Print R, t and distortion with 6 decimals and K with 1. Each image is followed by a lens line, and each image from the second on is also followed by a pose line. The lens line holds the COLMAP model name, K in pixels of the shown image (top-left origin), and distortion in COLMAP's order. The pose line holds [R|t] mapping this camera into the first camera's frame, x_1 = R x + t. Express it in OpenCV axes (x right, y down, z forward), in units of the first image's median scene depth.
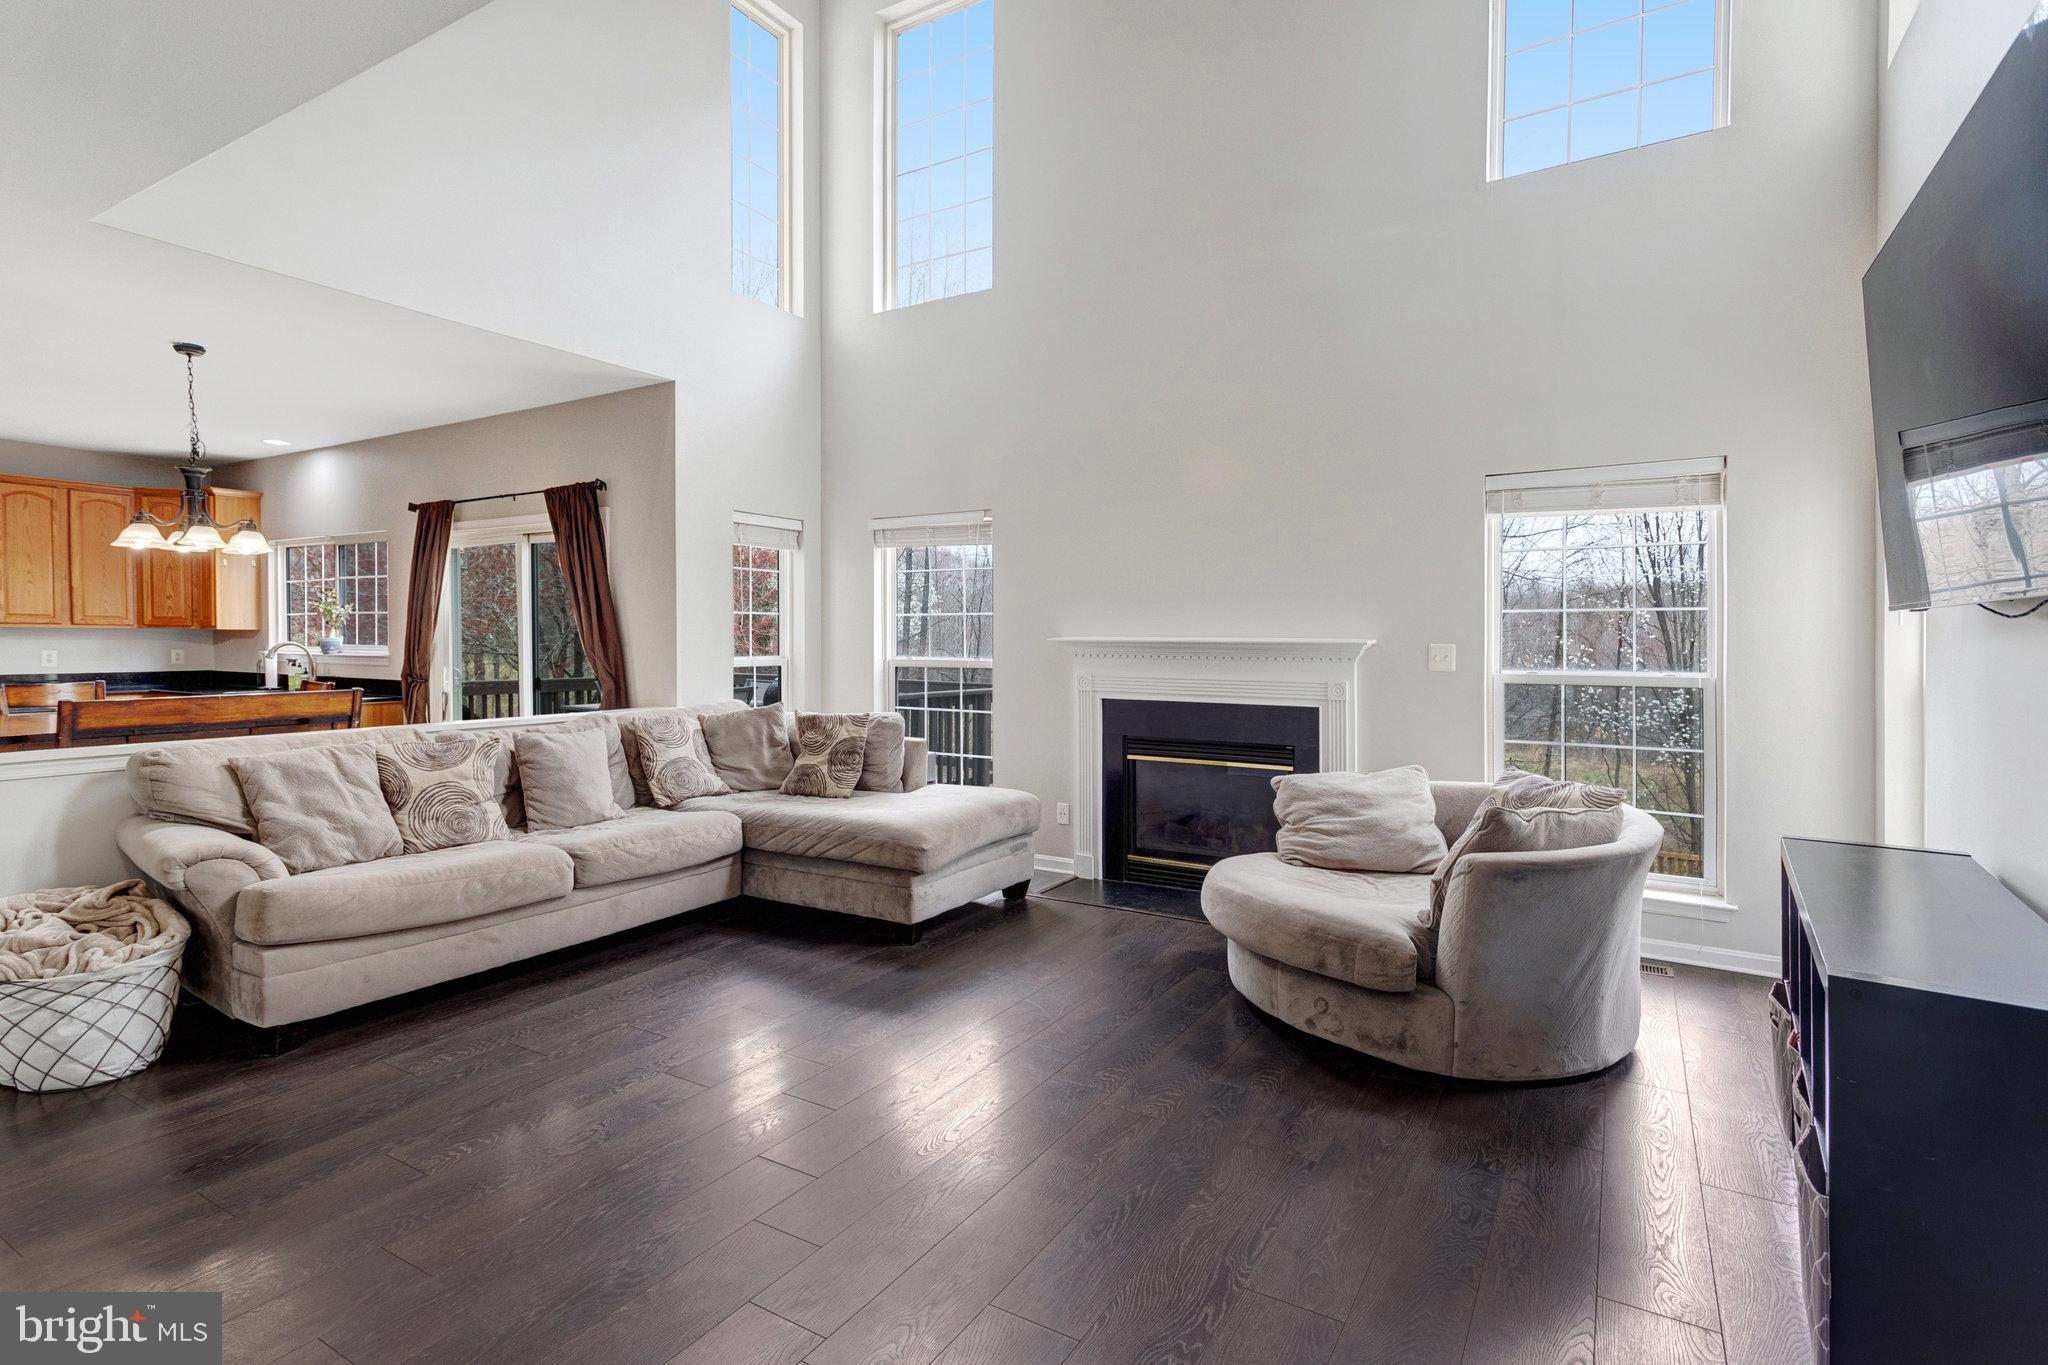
lens RADIAL K [[1012.6, 0, 1053.7], [0, 1012.6, 677.6], [0, 0, 1]] dist [-0.009952, -0.000182]
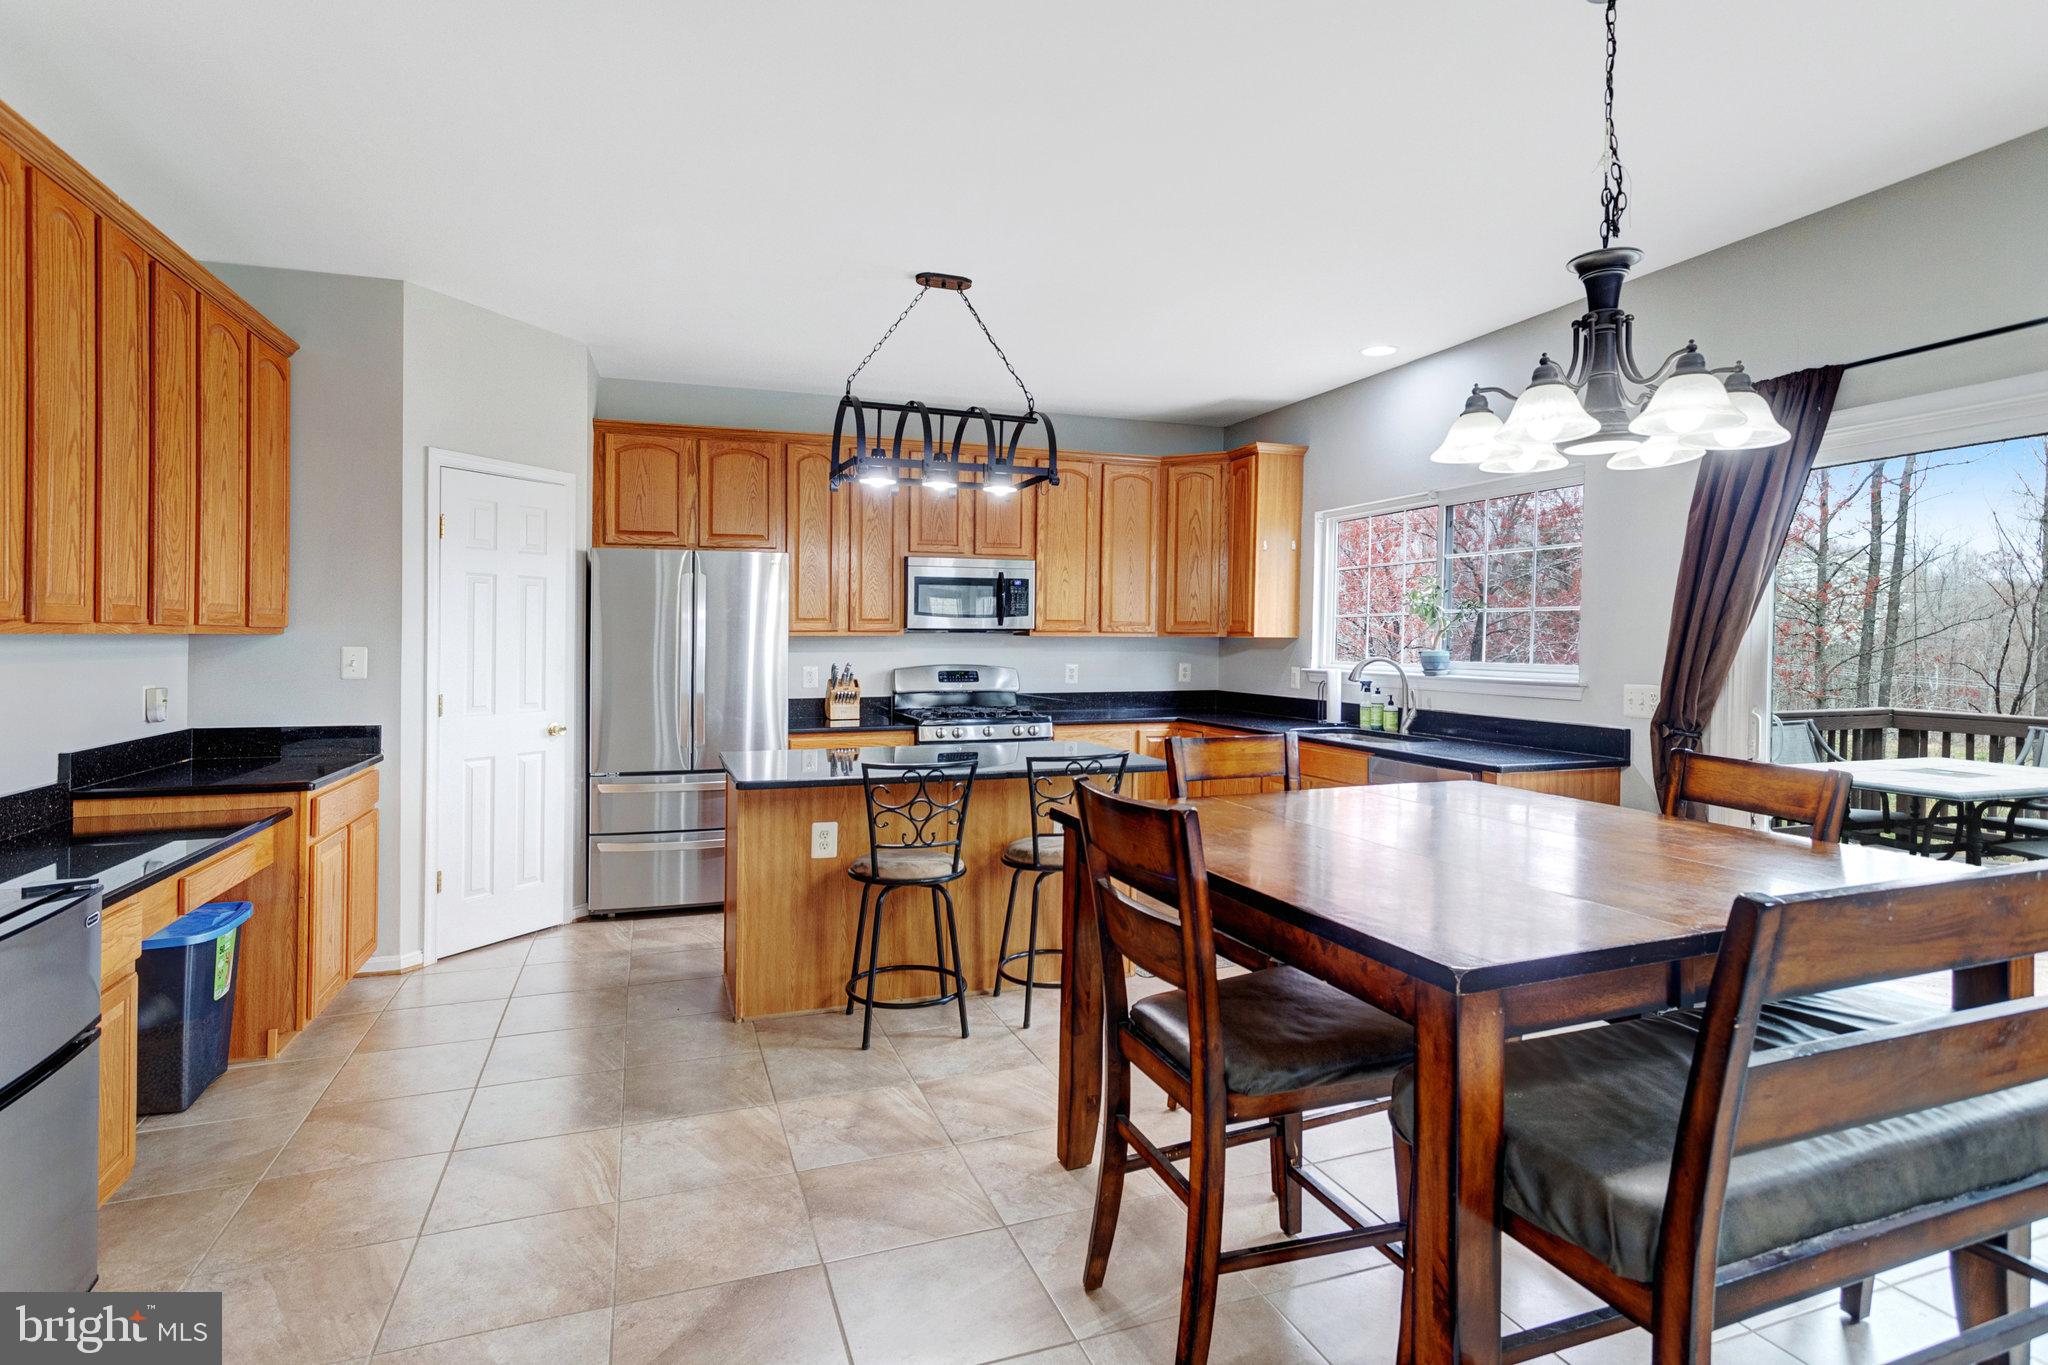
lens RADIAL K [[1016.1, 0, 1028.4], [0, 1016.1, 628.6], [0, 0, 1]] dist [-0.002429, 0.000027]
pose [[0.763948, -0.011945, -0.645167, -0.885789], [-0.023115, 0.998680, -0.045862, -0.031558], [0.644864, 0.049949, 0.762664, 0.612529]]
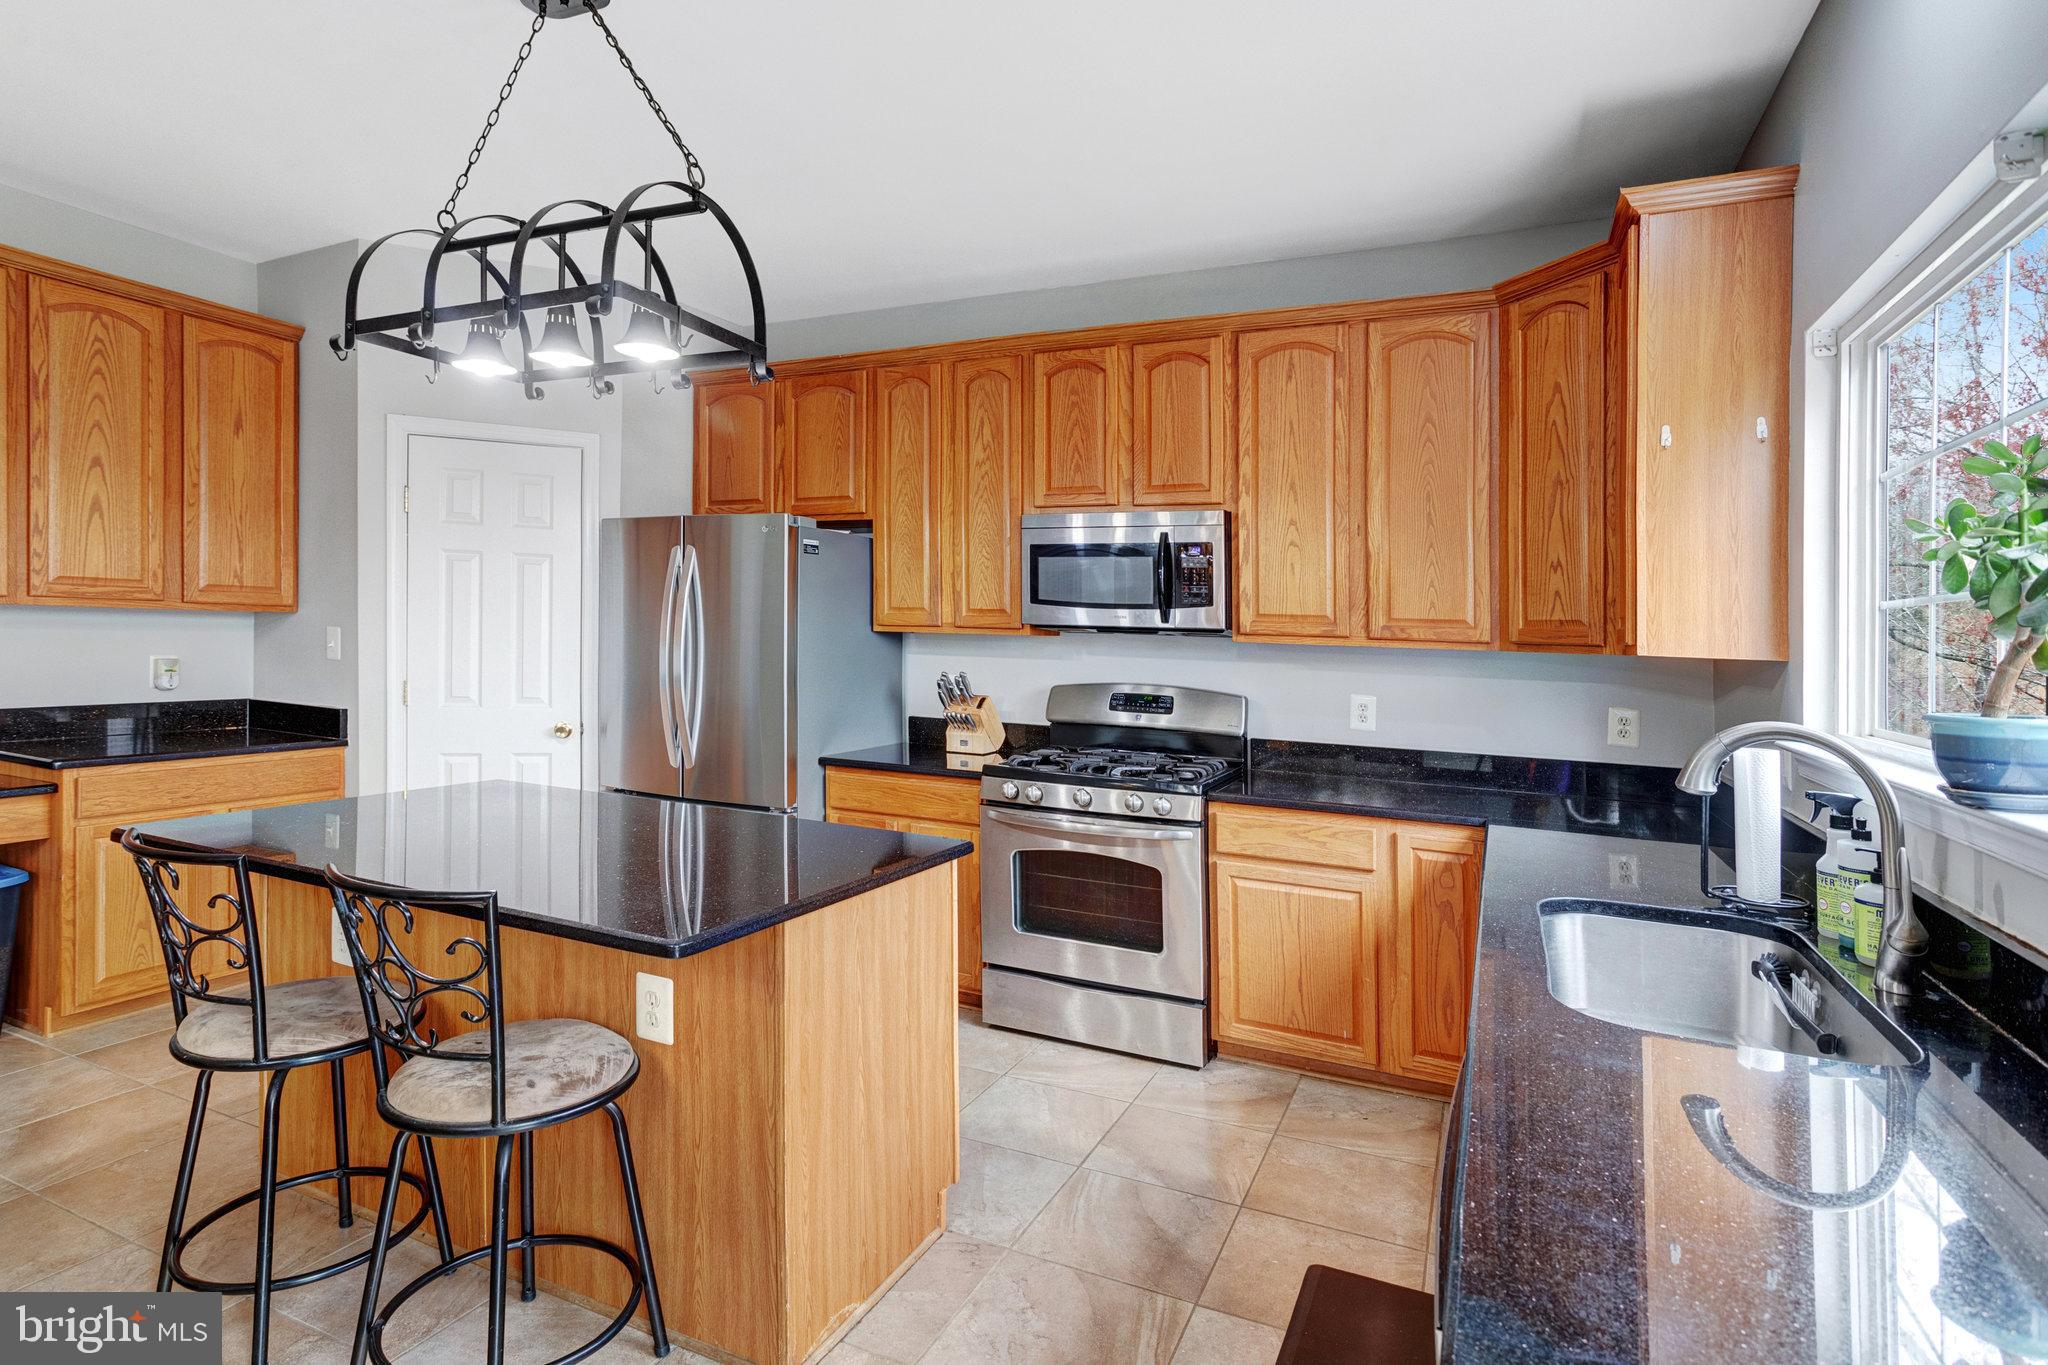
lens RADIAL K [[1016.1, 0, 1028.4], [0, 1016.1, 628.6], [0, 0, 1]] dist [-0.002429, 0.000027]
pose [[0.096508, -0.011250, -0.995269, -0.993540], [-0.073090, 0.997156, -0.018359, -0.069140], [0.992645, 0.074516, 0.095412, 1.444137]]
